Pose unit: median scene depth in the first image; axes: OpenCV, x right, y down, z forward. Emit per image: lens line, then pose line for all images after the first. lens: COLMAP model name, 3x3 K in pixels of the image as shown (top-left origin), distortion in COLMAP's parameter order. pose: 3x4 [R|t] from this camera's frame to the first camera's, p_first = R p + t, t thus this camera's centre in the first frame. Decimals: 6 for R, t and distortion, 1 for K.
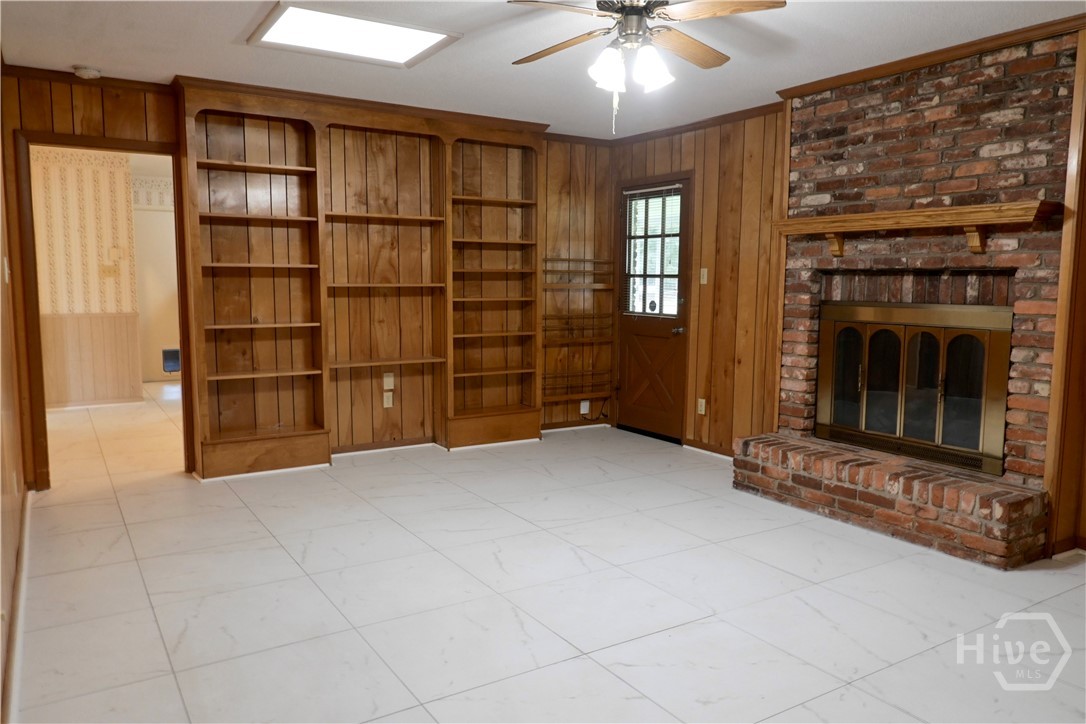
lens RADIAL K [[774.0, 0, 545.8], [0, 774.0, 370.1], [0, 0, 1]] dist [0.002801, -0.004618]
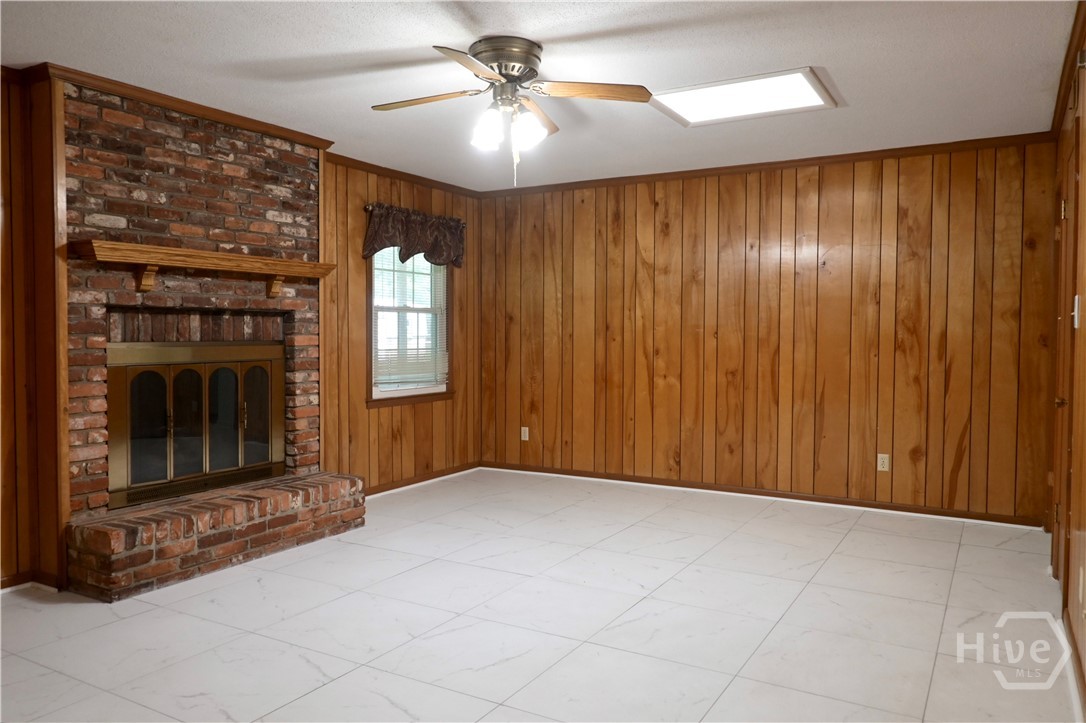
lens RADIAL K [[774.0, 0, 545.8], [0, 774.0, 369.6], [0, 0, 1]] dist [0.002801, -0.004618]
pose [[-0.446205, -0.054081, 0.893295, -0.672191], [0.098453, 0.989147, 0.109062, -0.120021], [-0.889499, 0.136612, -0.436038, 1.077578]]
